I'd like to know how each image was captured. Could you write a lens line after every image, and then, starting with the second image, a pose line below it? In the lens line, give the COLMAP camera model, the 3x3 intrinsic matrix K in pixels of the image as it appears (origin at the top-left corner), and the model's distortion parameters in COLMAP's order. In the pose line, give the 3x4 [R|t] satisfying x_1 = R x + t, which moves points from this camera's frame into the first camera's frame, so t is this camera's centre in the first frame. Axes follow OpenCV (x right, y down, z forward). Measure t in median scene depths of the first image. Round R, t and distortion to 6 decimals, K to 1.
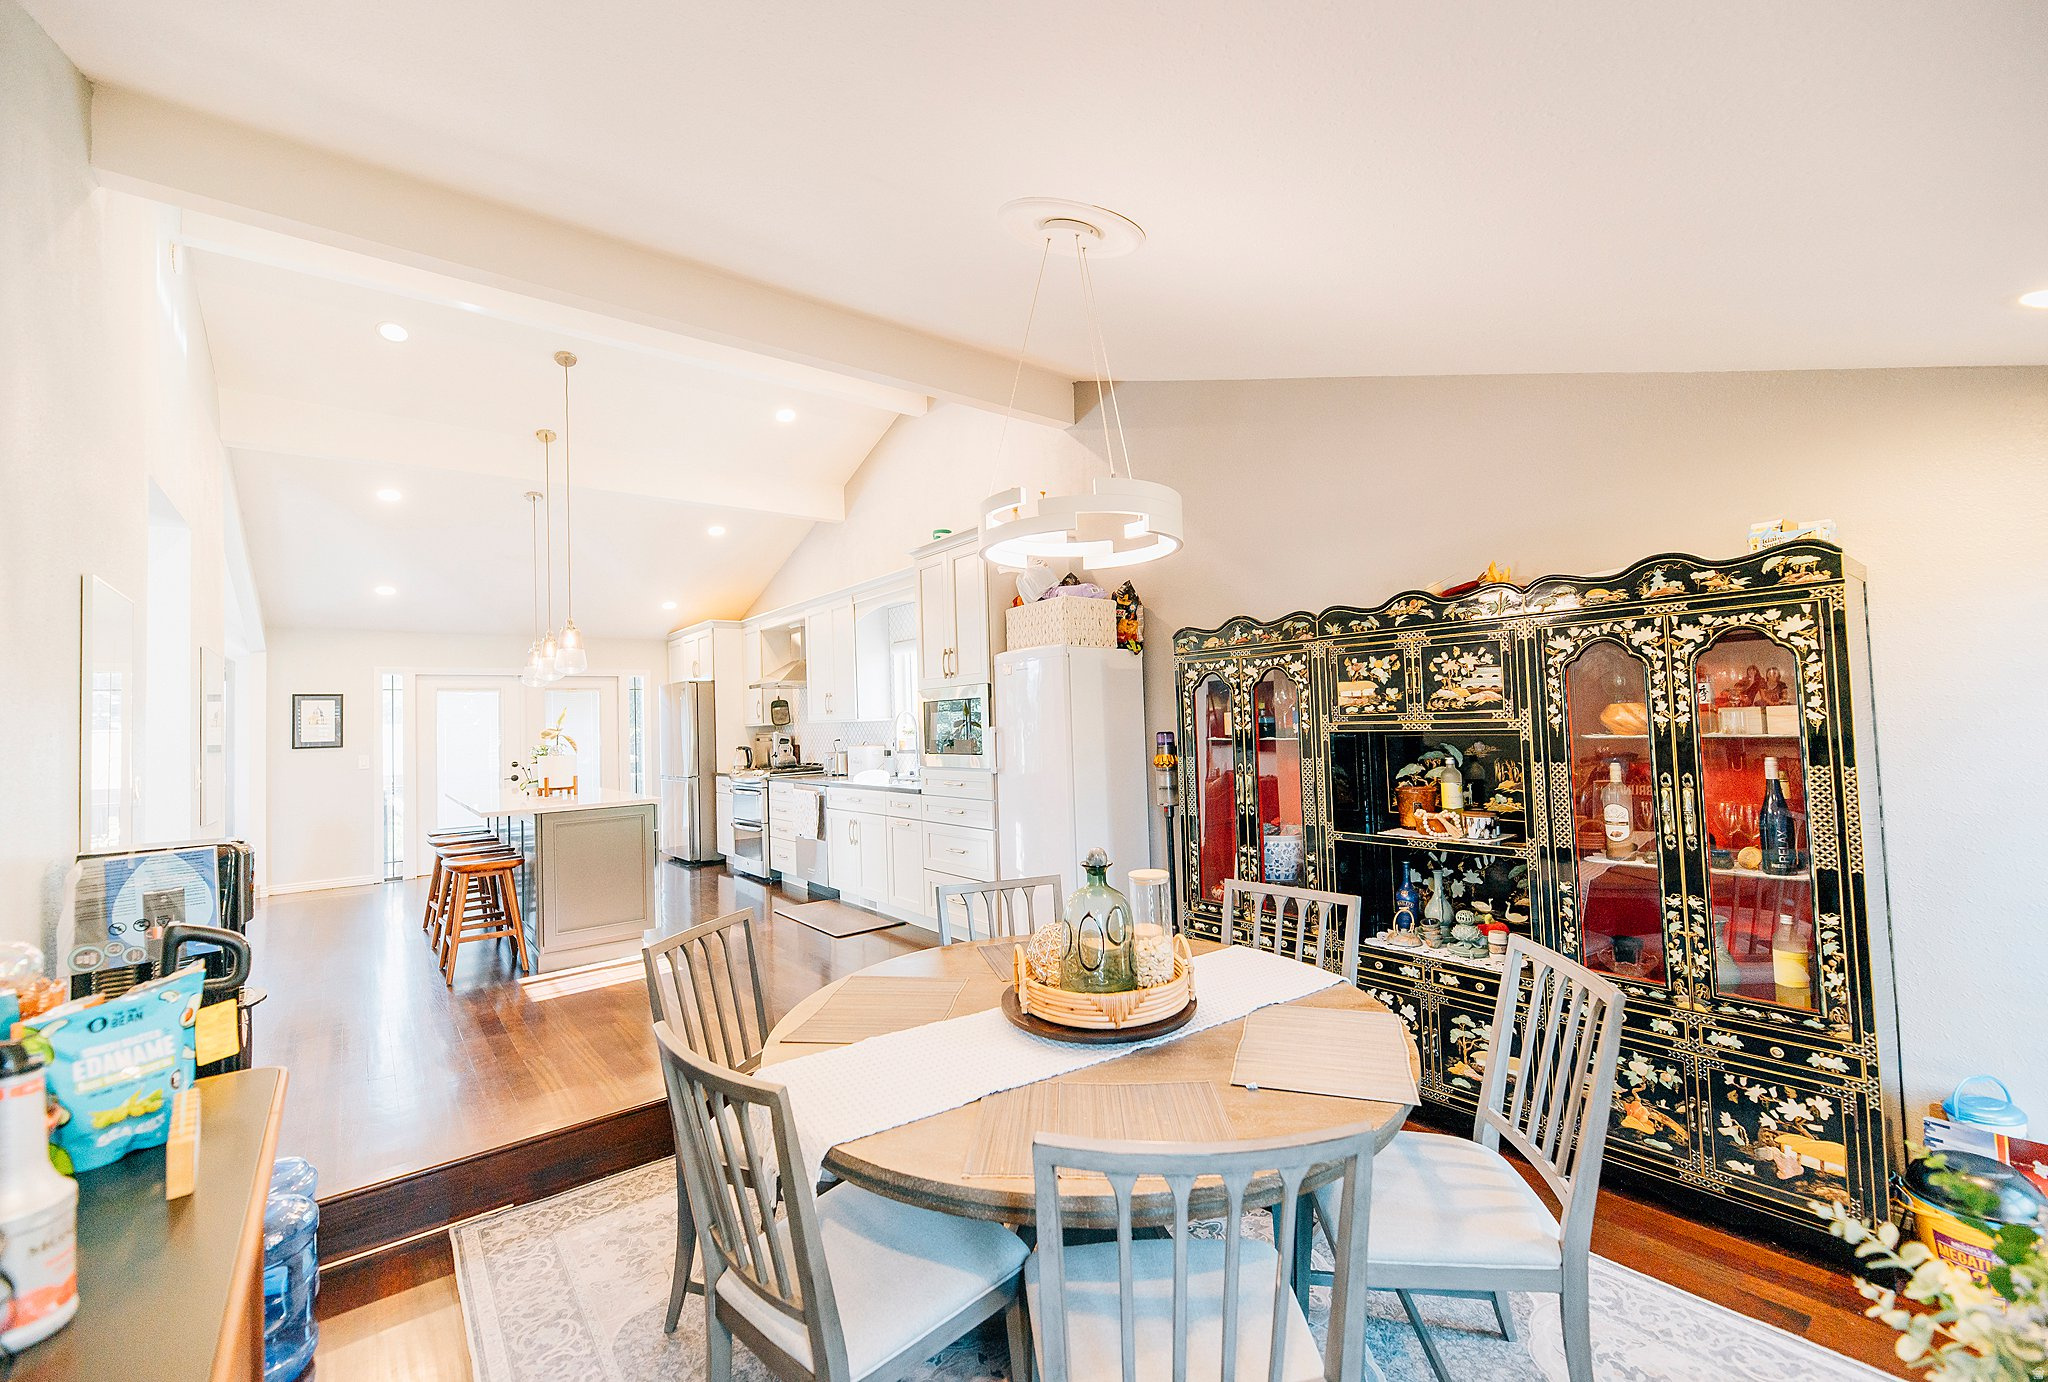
lens RADIAL K [[829.2, 0, 1024.0], [0, 829.2, 691.0], [0, 0, 1]] dist [-0.004113, -0.000313]
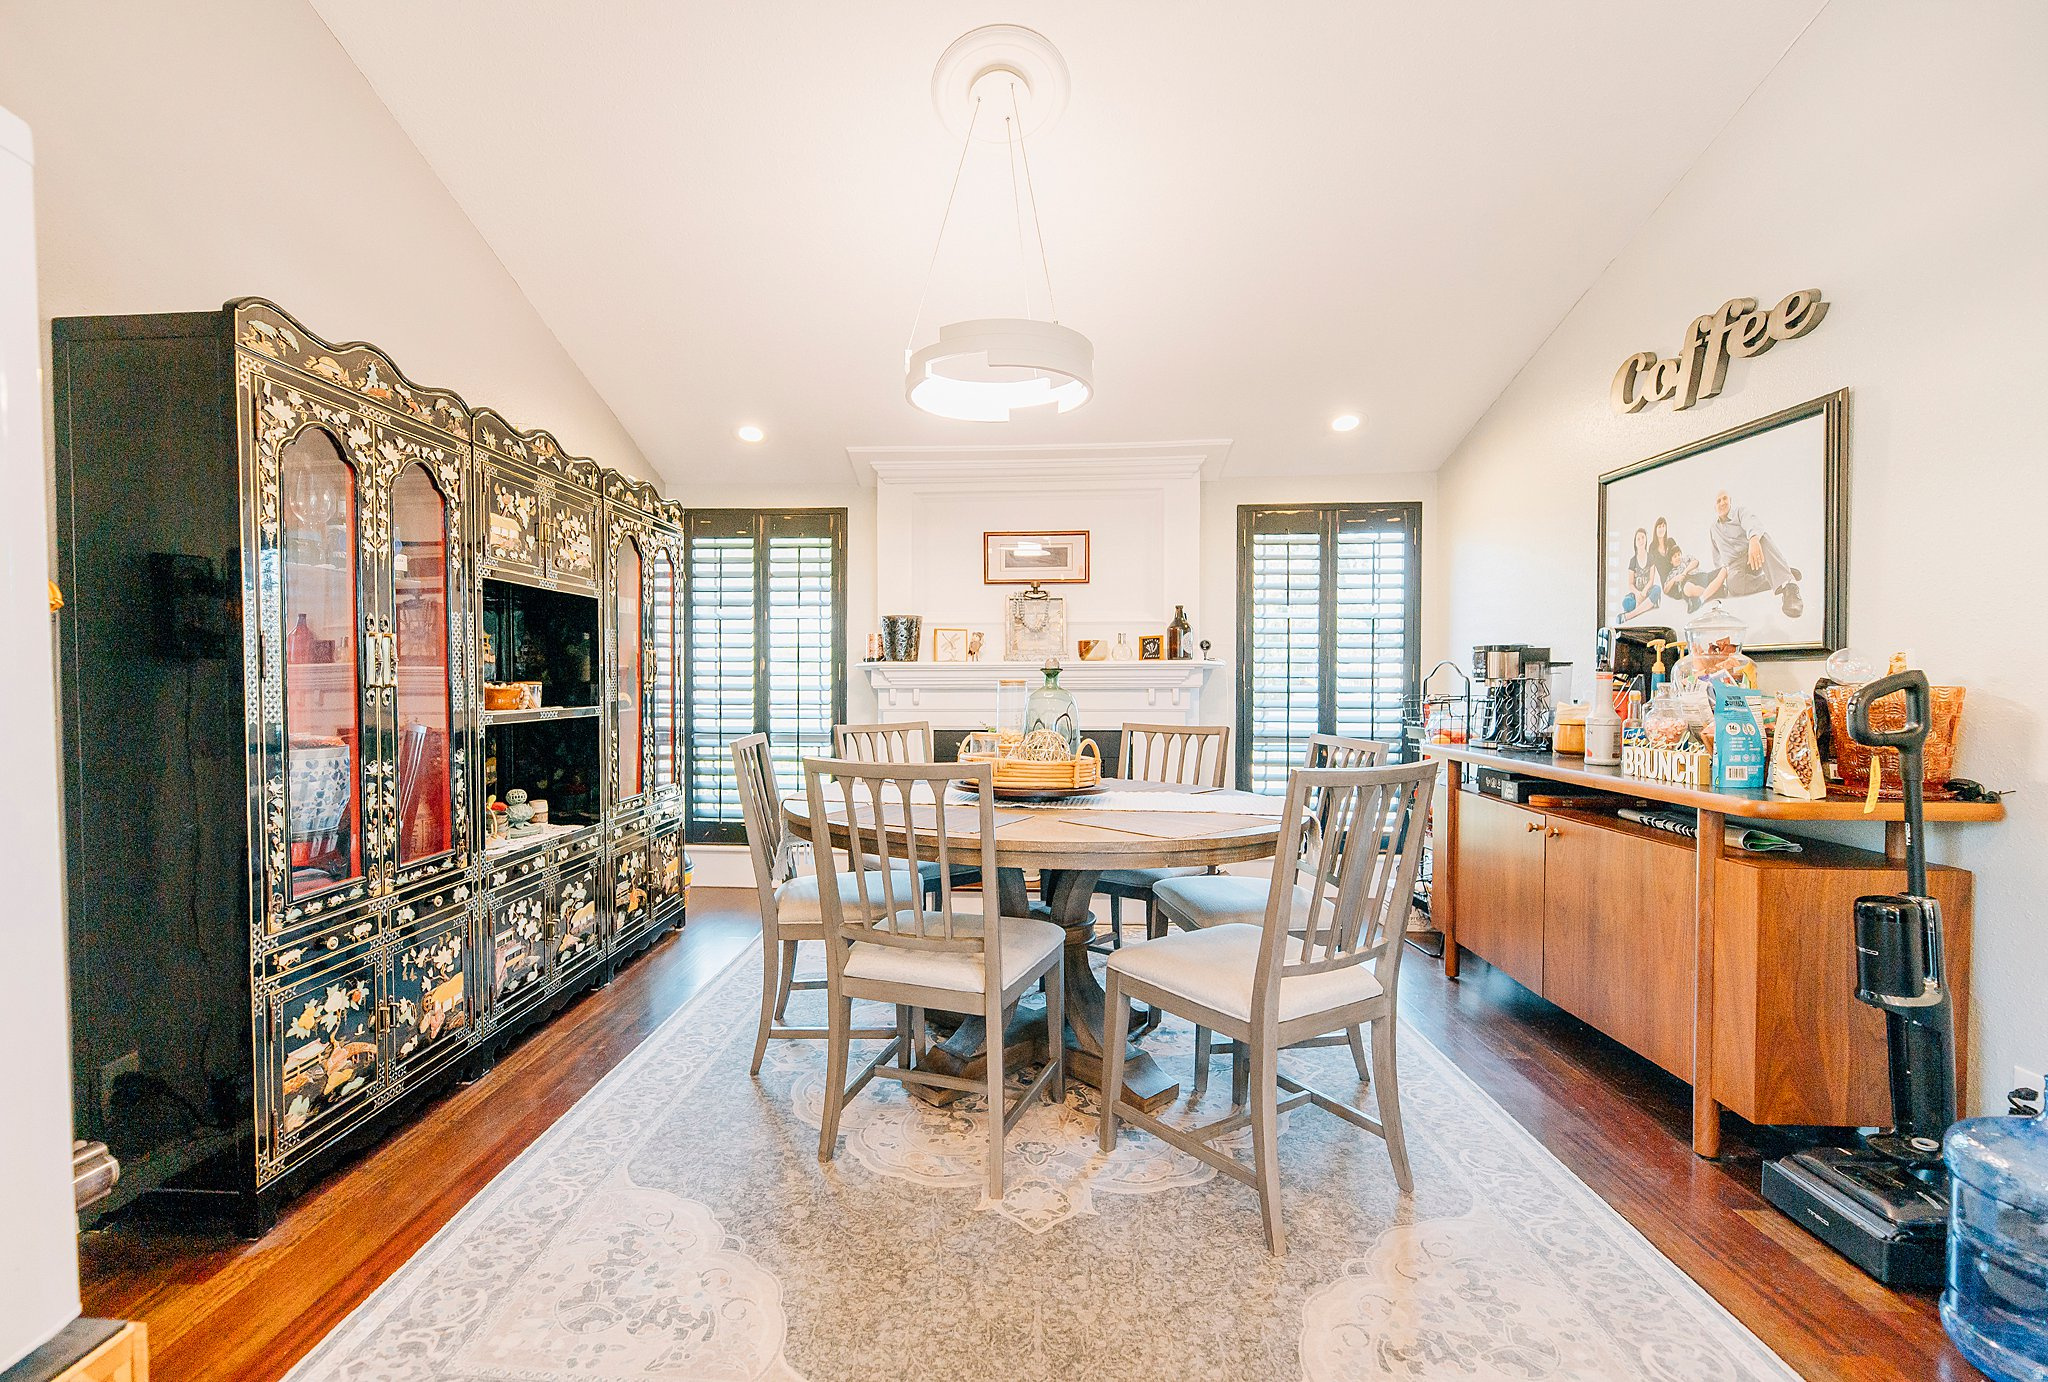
lens RADIAL K [[903.7, 0, 964.2], [0, 903.7, 694.7], [0, 0, 1]] dist [-0.000371, -0.000209]
pose [[-0.733605, 0.021057, 0.679249, -0.437248], [0.001649, 0.999572, -0.029206, 0.161871], [-0.679574, -0.020306, -0.733326, 1.189974]]
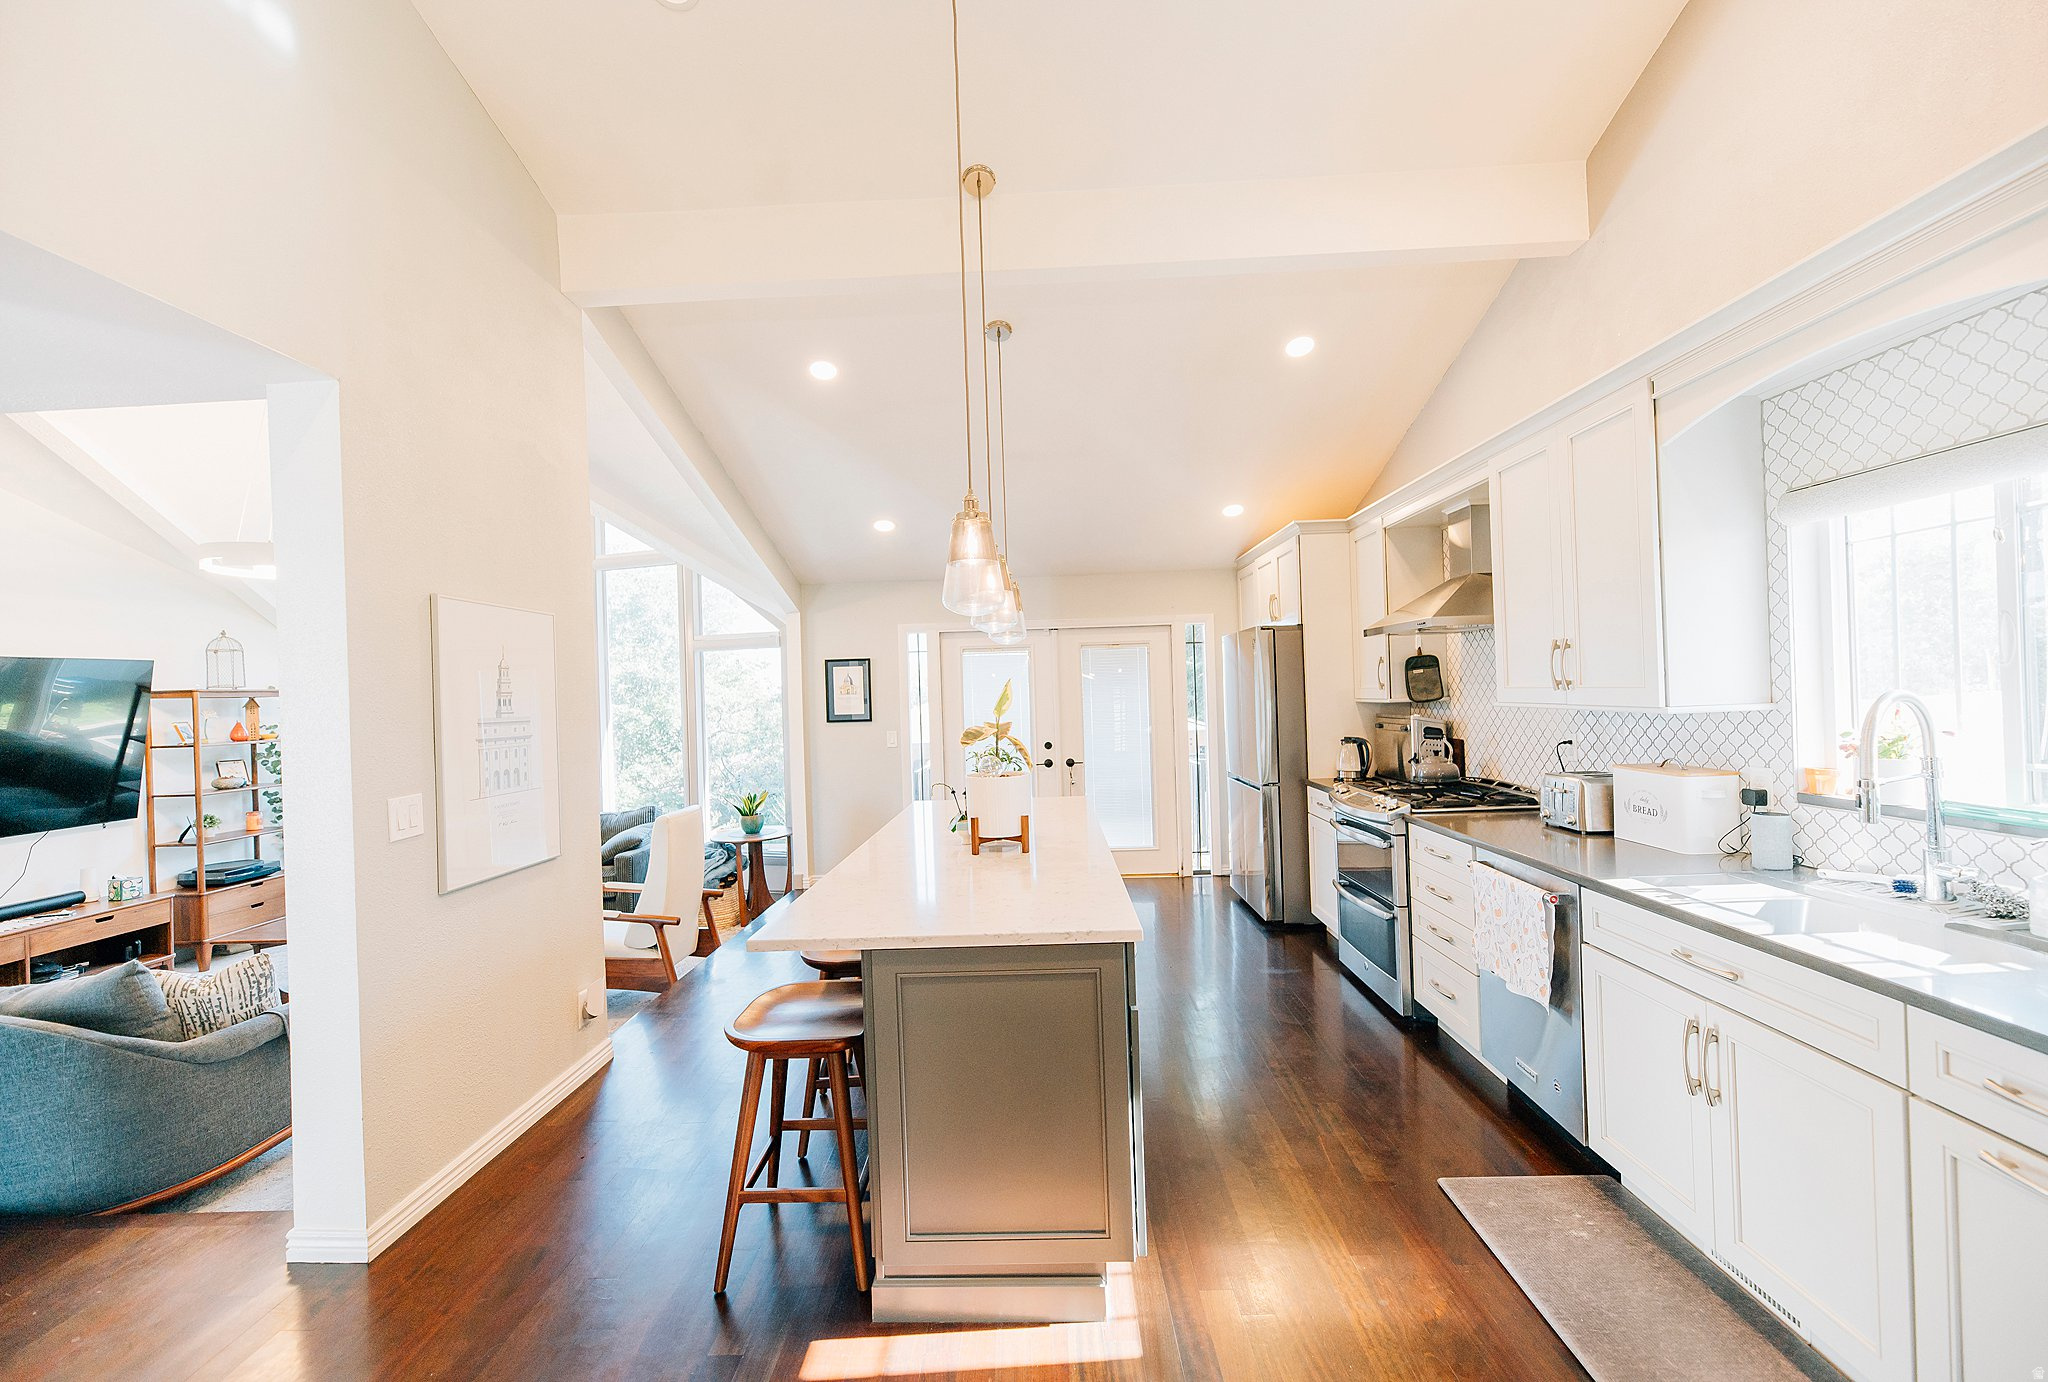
lens RADIAL K [[829.2, 0, 1024.0], [0, 829.2, 691.0], [0, 0, 1]] dist [-0.004113, -0.000313]
pose [[0.764497, 0.009197, -0.644561, -0.335820], [0.030210, 0.998288, 0.050075, -0.001534], [0.643918, -0.057755, 0.762911, 0.976269]]
